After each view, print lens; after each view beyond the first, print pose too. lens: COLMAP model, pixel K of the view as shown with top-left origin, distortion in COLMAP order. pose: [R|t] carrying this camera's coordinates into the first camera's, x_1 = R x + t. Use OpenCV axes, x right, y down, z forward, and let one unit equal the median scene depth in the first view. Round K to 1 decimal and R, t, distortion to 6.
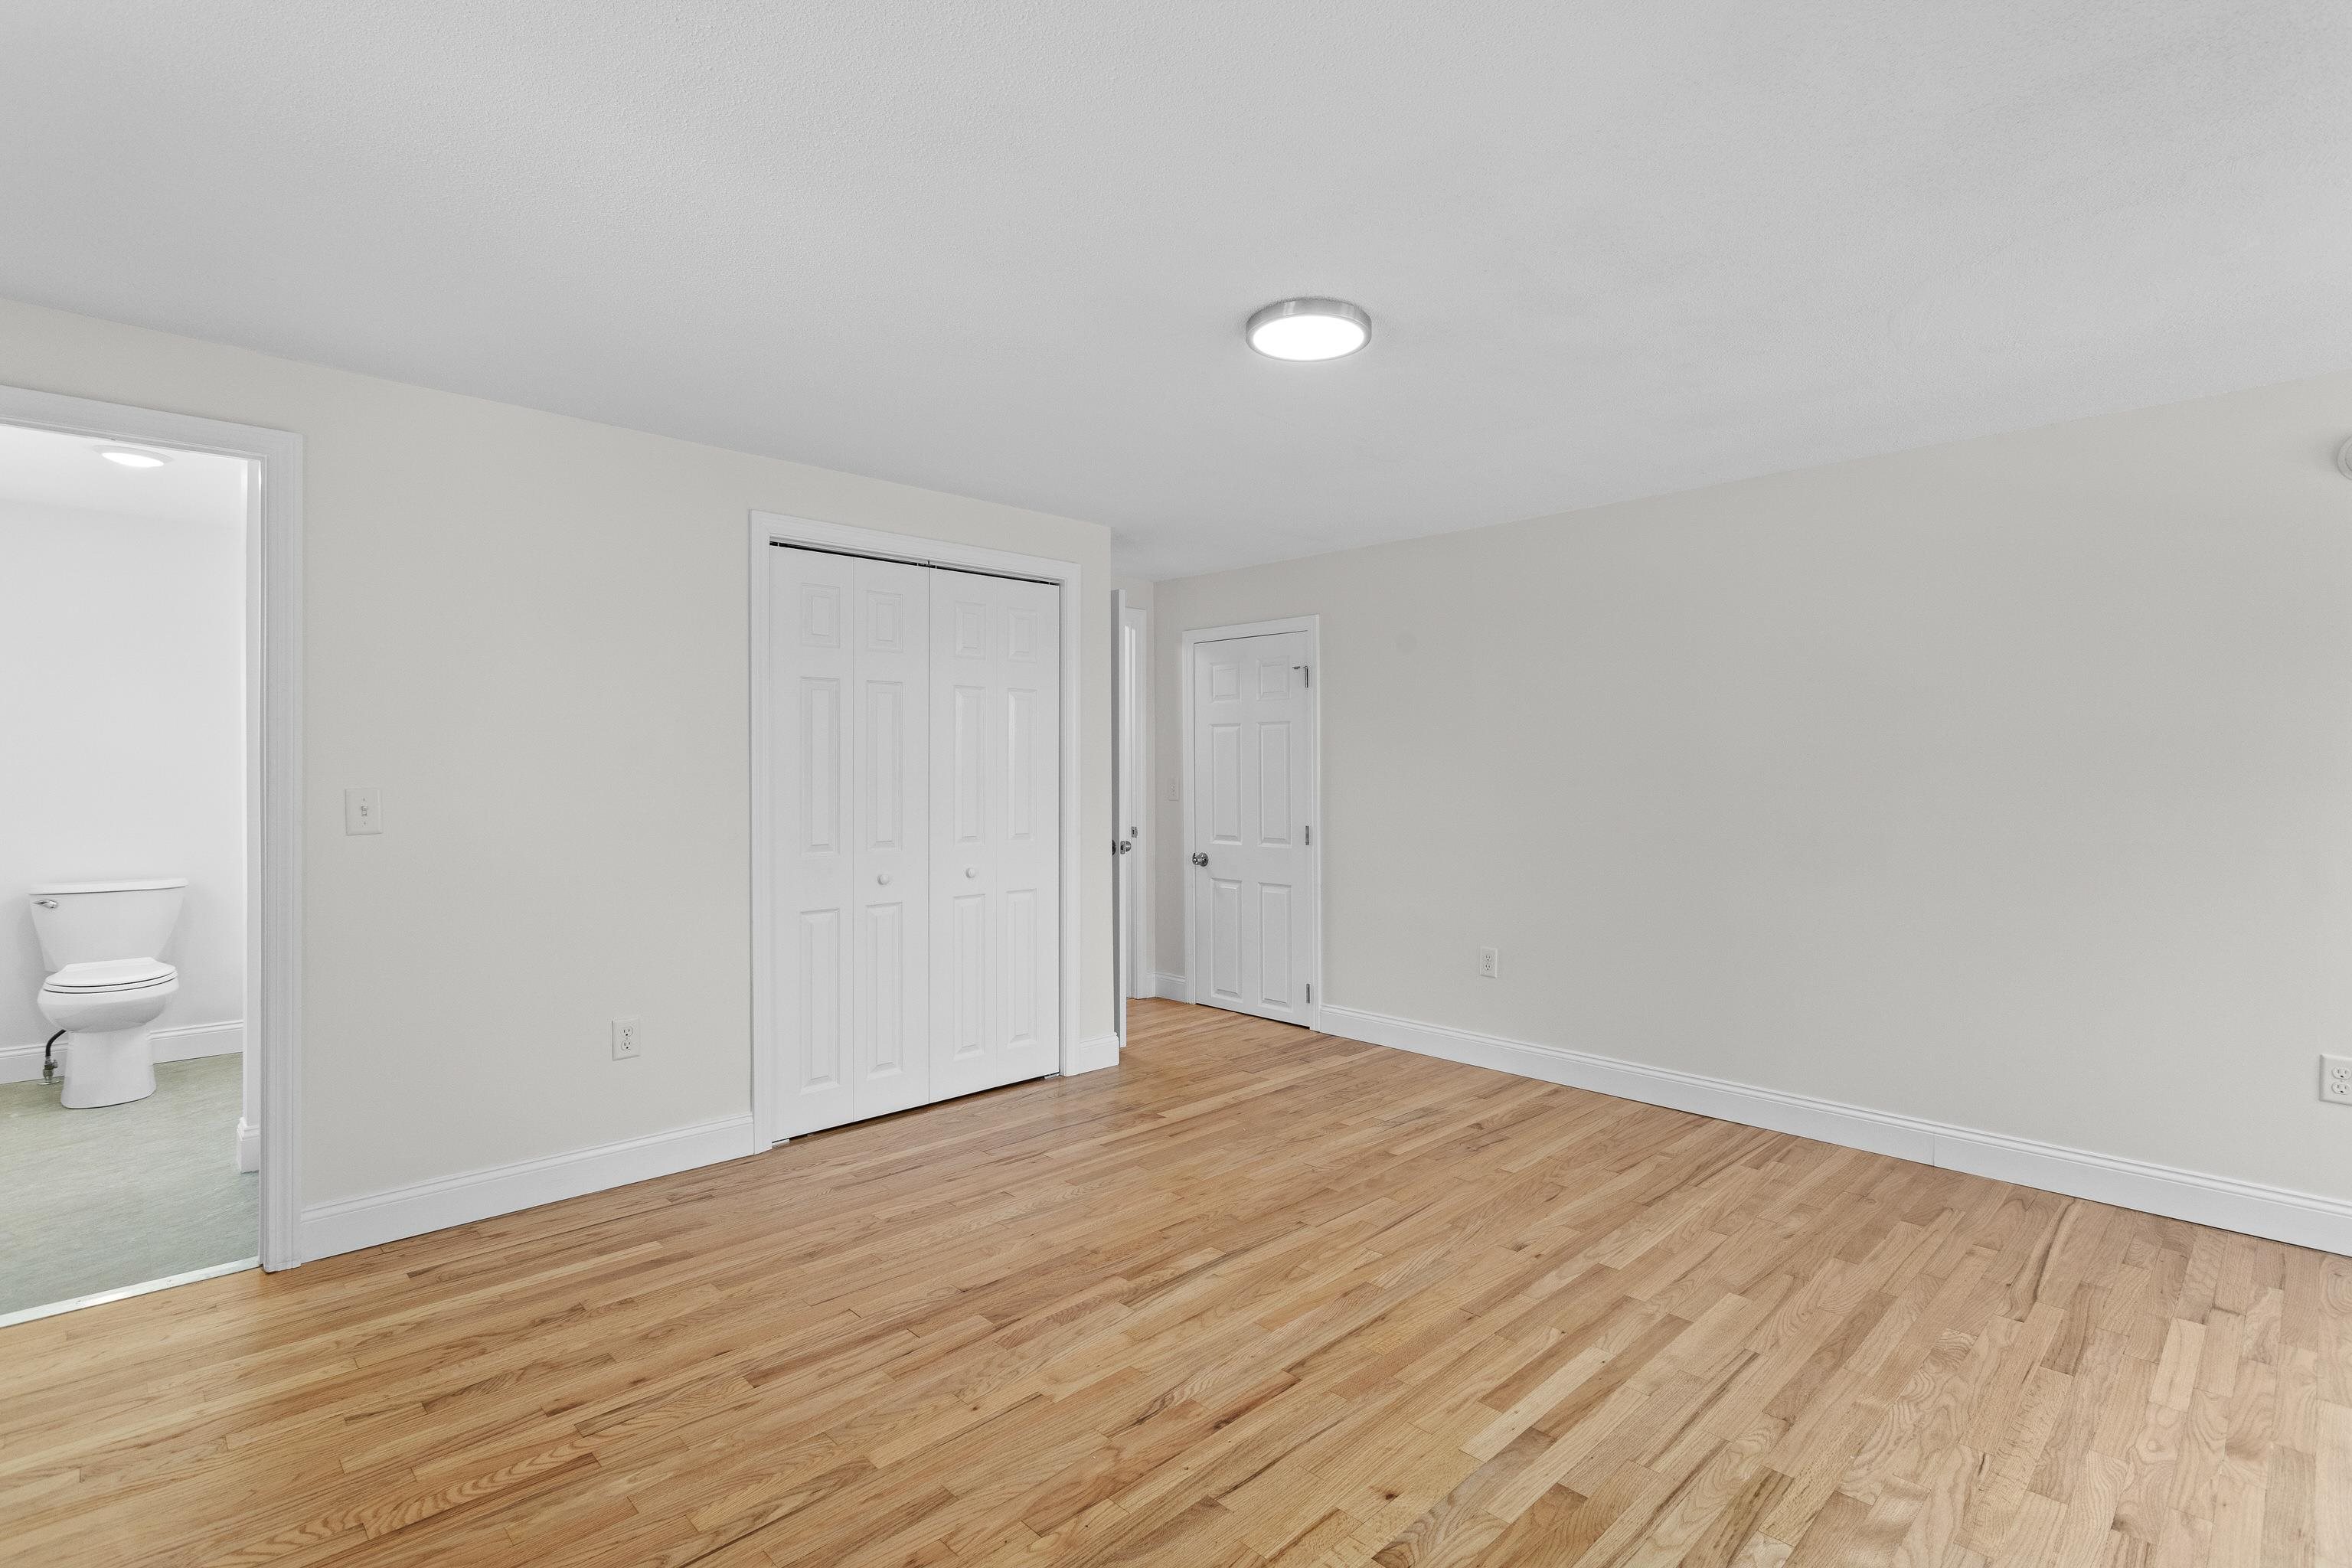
lens RADIAL K [[1114.2, 0, 1184.4], [0, 1114.2, 767.6], [0, 0, 1]] dist [0.000783, 0.000167]
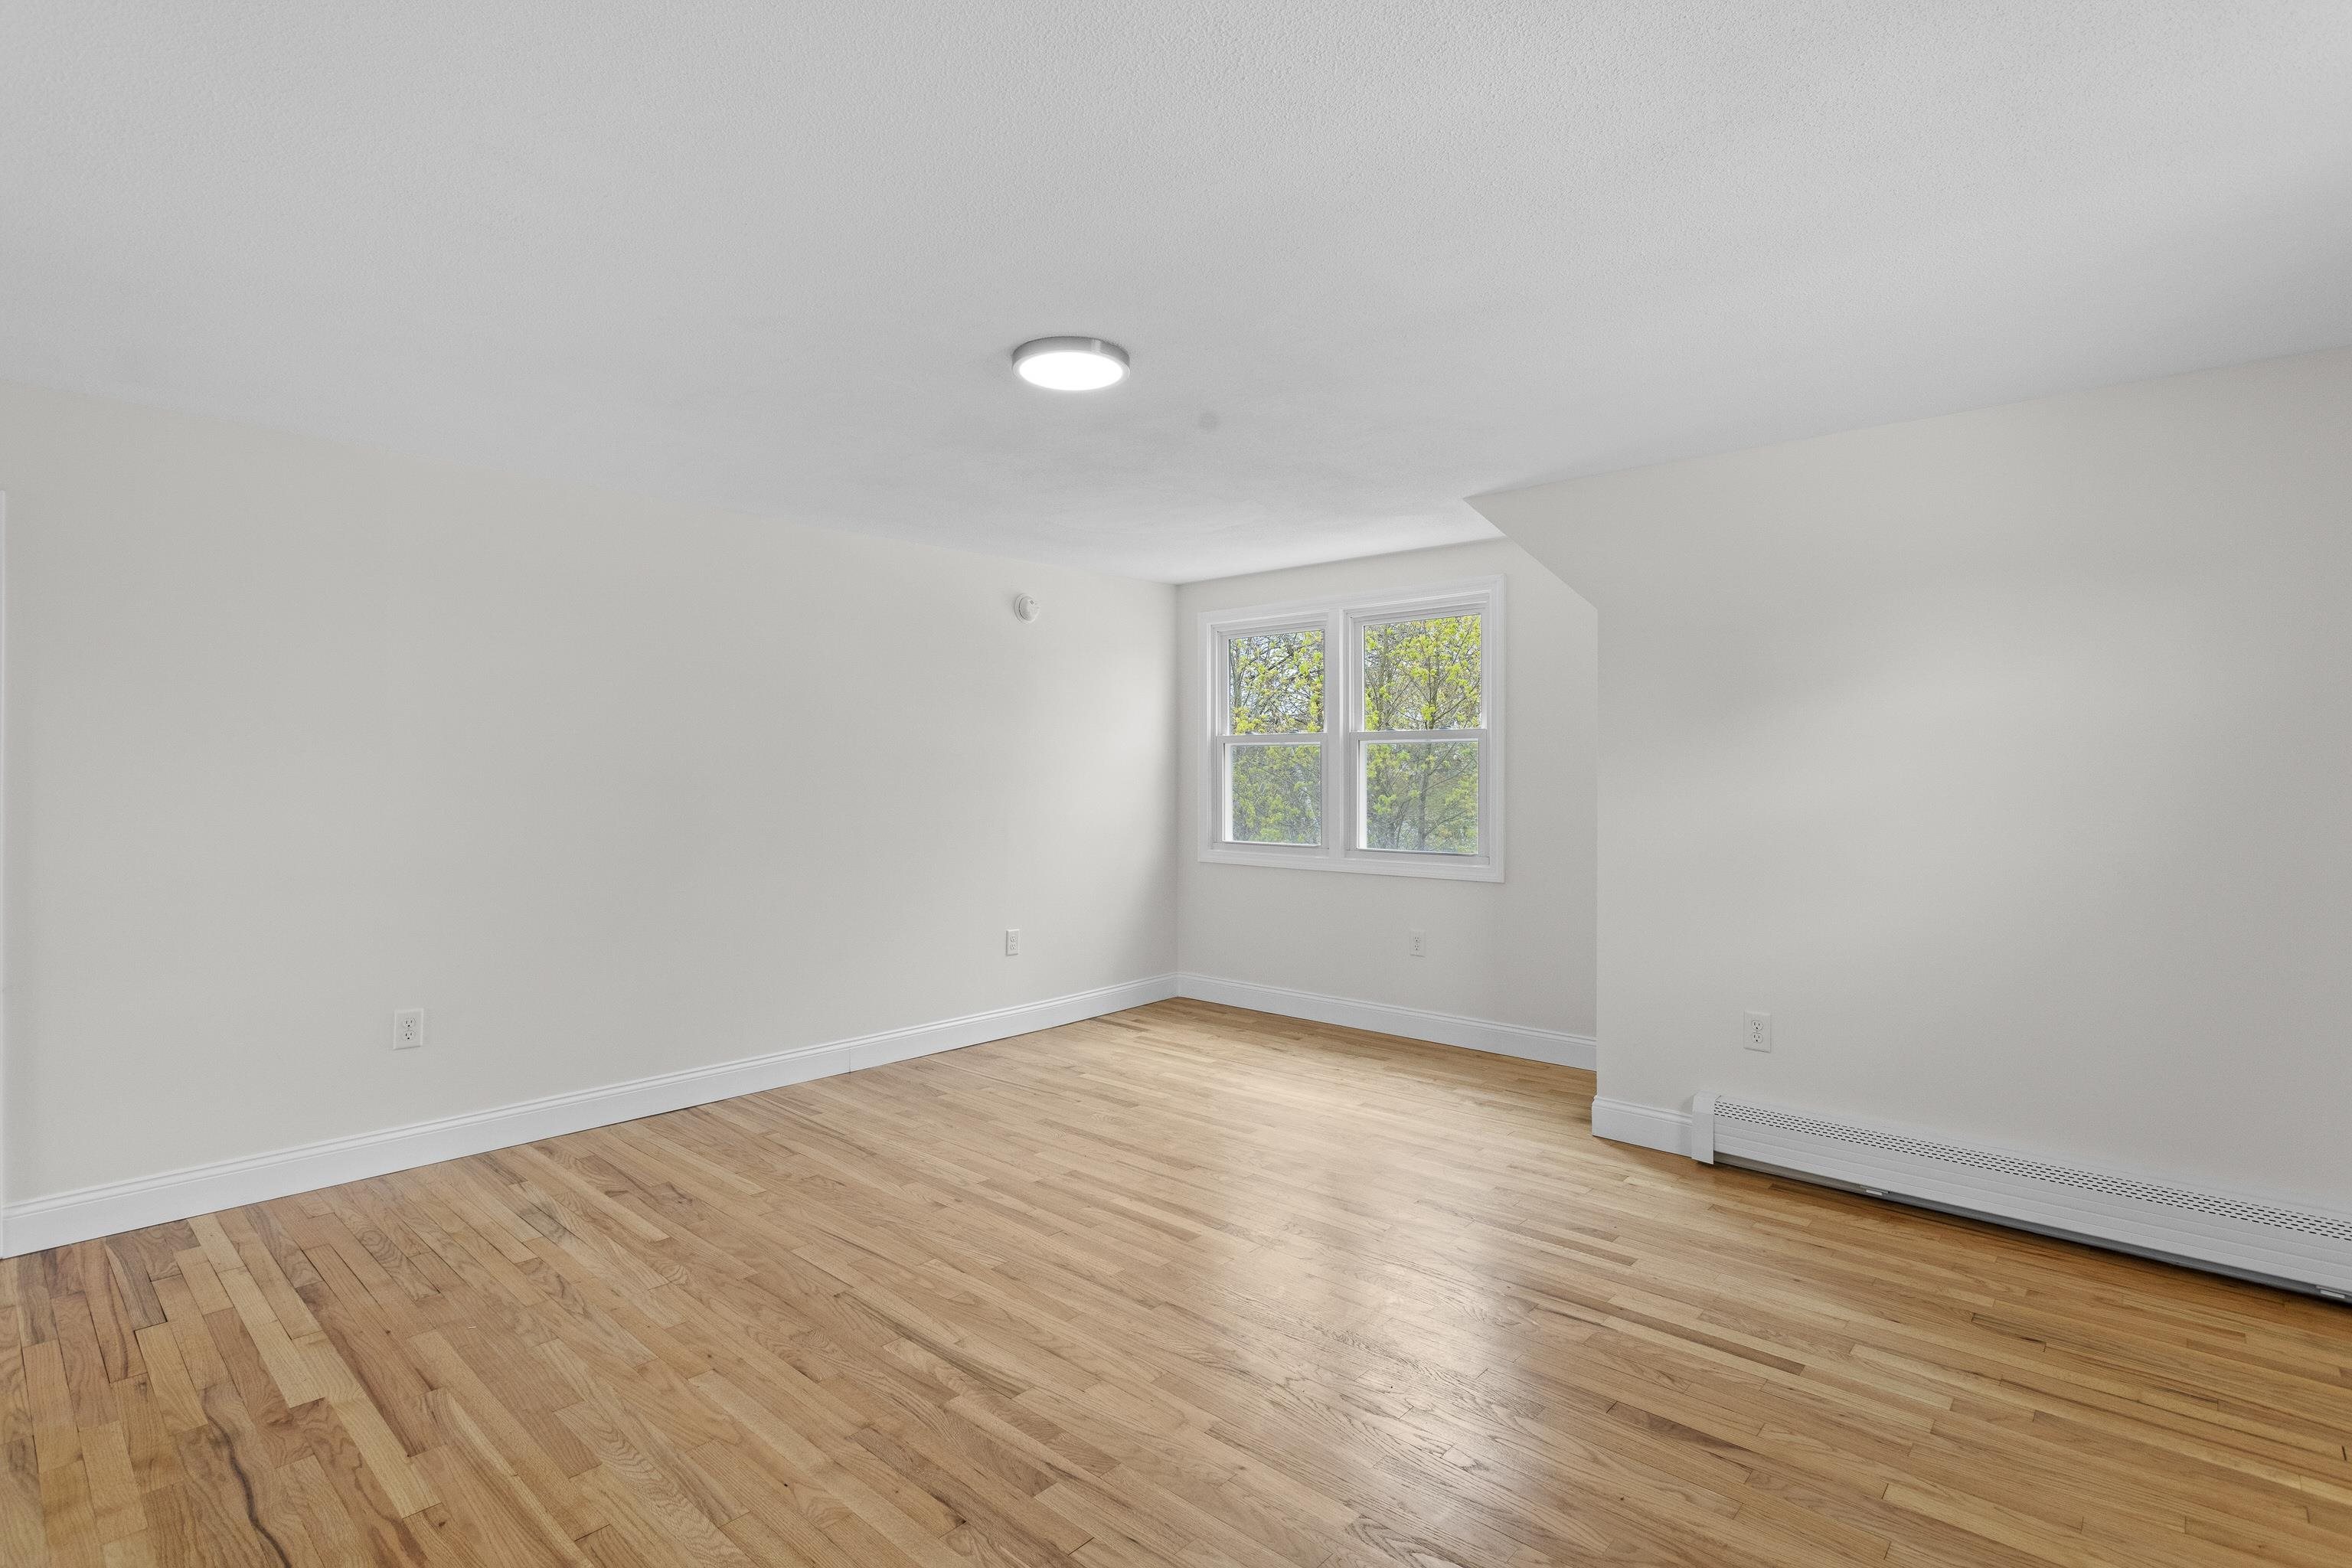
lens RADIAL K [[1121.6, 0, 1184.4], [0, 1121.6, 752.5], [0, 0, 1]] dist [0.000130, 0.000557]
pose [[-0.063003, 0.016687, 0.997874, -0.804496], [-0.001788, 0.999857, -0.016833, -0.003132], [-0.998012, -0.002845, -0.062964, 0.791500]]
